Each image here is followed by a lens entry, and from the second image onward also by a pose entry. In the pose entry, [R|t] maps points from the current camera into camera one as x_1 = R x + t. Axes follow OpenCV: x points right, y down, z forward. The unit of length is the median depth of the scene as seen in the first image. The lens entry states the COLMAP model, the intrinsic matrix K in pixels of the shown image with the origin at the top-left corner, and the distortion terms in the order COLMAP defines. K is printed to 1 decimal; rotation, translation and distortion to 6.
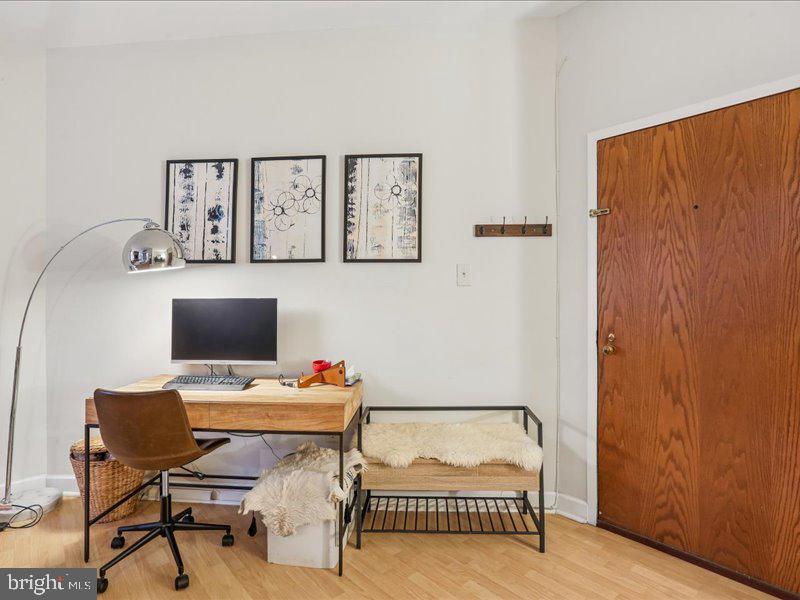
lens RADIAL K [[453.6, 0, 415.8], [0, 453.6, 286.5], [0, 0, 1]] dist [-0.077253, 0.031225]
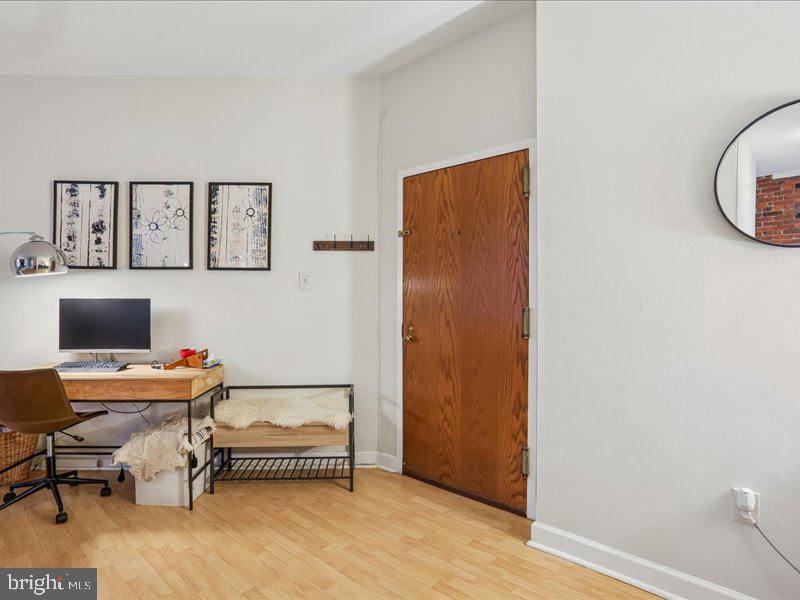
lens RADIAL K [[453.6, 0, 415.2], [0, 453.6, 305.3], [0, 0, 1]] dist [-0.077253, 0.031225]
pose [[0.992599, 0.004859, 0.121343, 0.269750], [-0.008904, 0.999422, 0.032821, -0.001561], [-0.121114, -0.033659, 0.992068, -0.294762]]
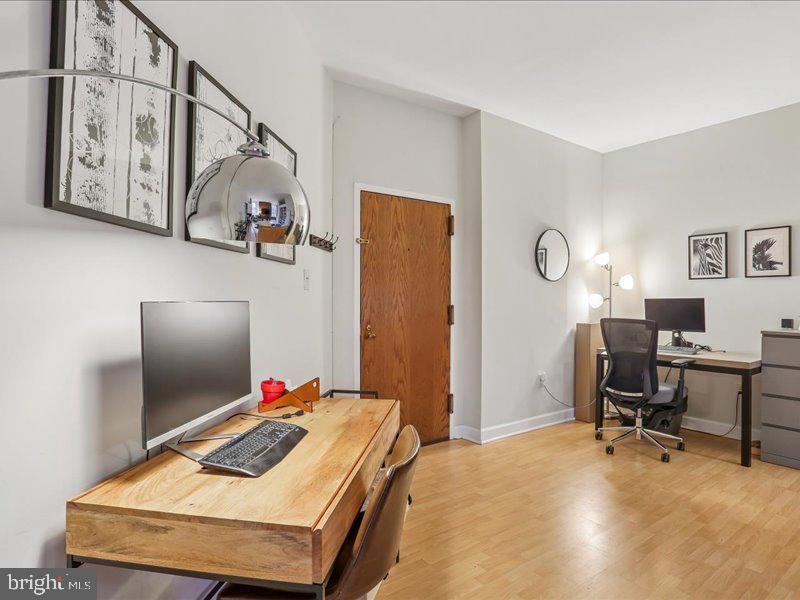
lens RADIAL K [[453.6, 0, 377.8], [0, 453.6, 304.1], [0, 0, 1]] dist [-0.077253, 0.031225]
pose [[0.117915, -0.004784, 0.993012, -0.974403], [-0.015127, 0.999864, 0.006613, 0.023567], [-0.992908, -0.015801, 0.117827, 0.737919]]
